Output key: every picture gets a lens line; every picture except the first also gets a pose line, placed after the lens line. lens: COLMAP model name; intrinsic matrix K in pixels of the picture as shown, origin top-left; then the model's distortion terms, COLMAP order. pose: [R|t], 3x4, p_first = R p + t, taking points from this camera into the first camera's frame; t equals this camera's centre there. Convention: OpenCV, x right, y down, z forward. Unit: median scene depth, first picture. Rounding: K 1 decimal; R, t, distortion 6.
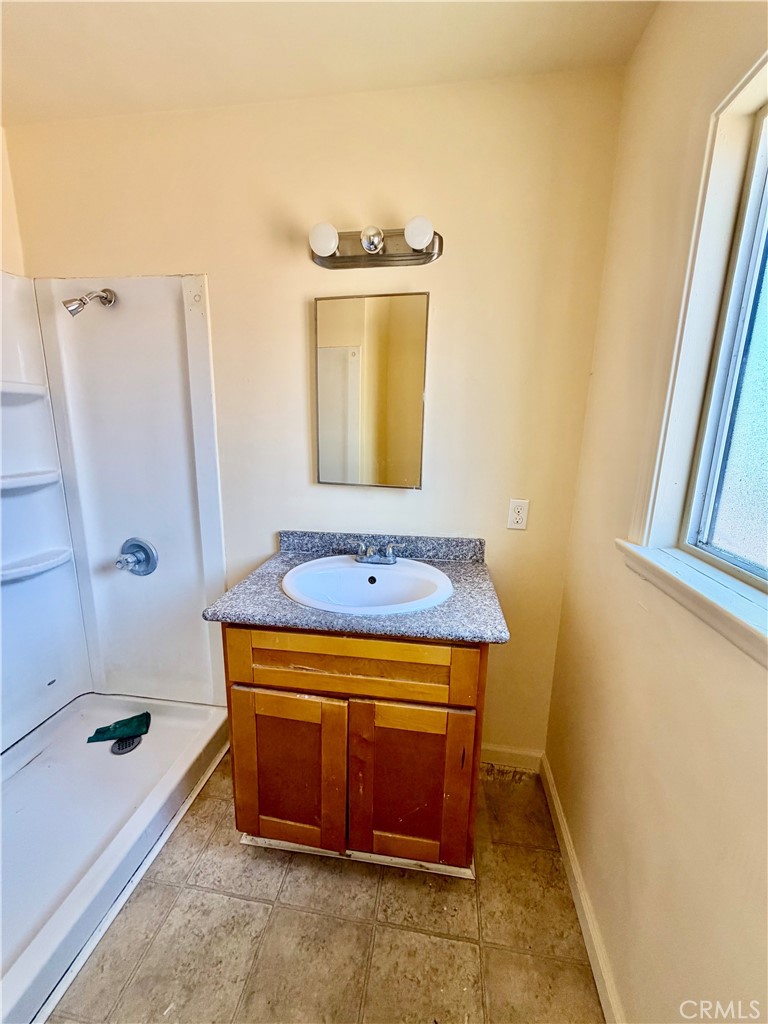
lens RADIAL K [[409.9, 0, 381.4], [0, 409.9, 512.1], [0, 0, 1]] dist [0.000150, -0.000129]
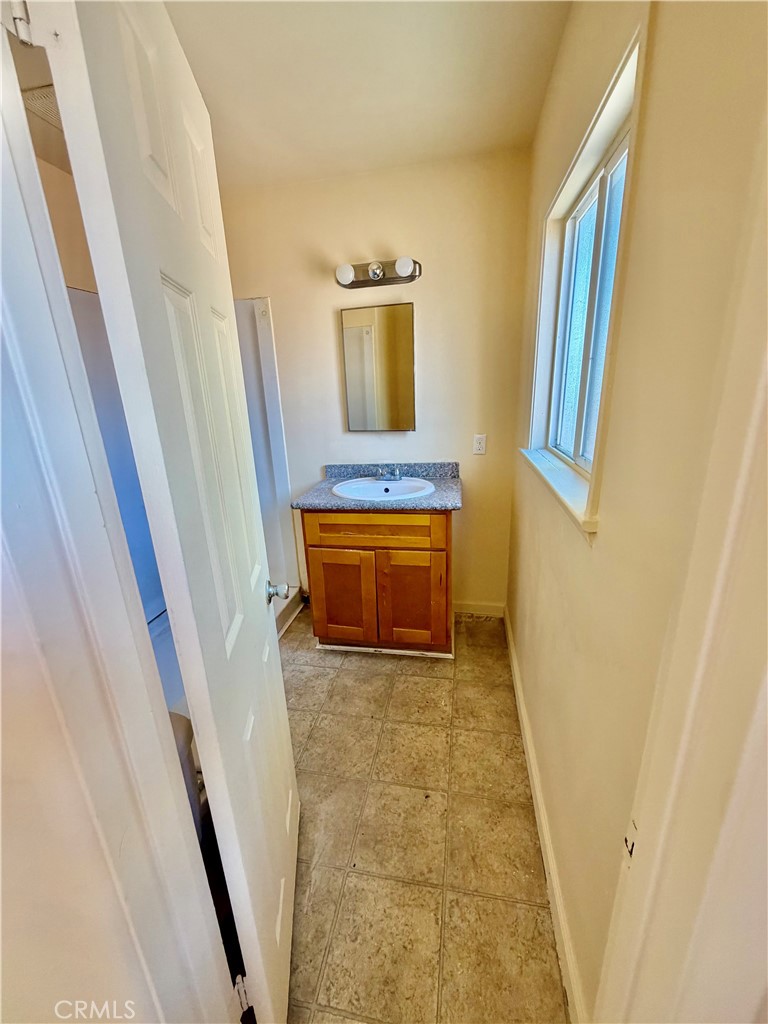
lens RADIAL K [[409.9, 0, 383.8], [0, 409.9, 513.1], [0, 0, 1]] dist [0.000150, -0.000129]
pose [[0.997625, -0.044400, -0.052656, 0.048055], [0.048873, 0.995012, 0.086963, 0.118385], [0.048532, -0.089330, 0.994819, -0.606668]]
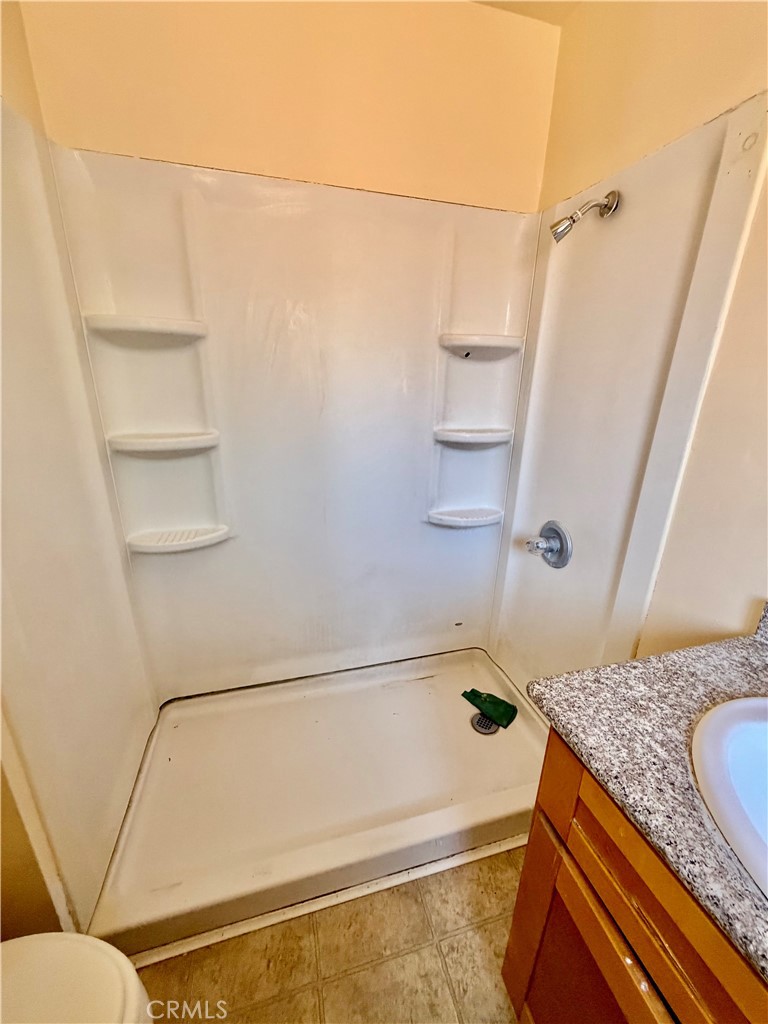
lens RADIAL K [[409.9, 0, 381.7], [0, 409.9, 511.9], [0, 0, 1]] dist [0.000150, -0.000129]
pose [[0.415402, 0.283877, -0.864208, -0.048620], [-0.208810, 0.954445, 0.213149, -0.075062], [0.885347, 0.091912, 0.455755, 0.396613]]
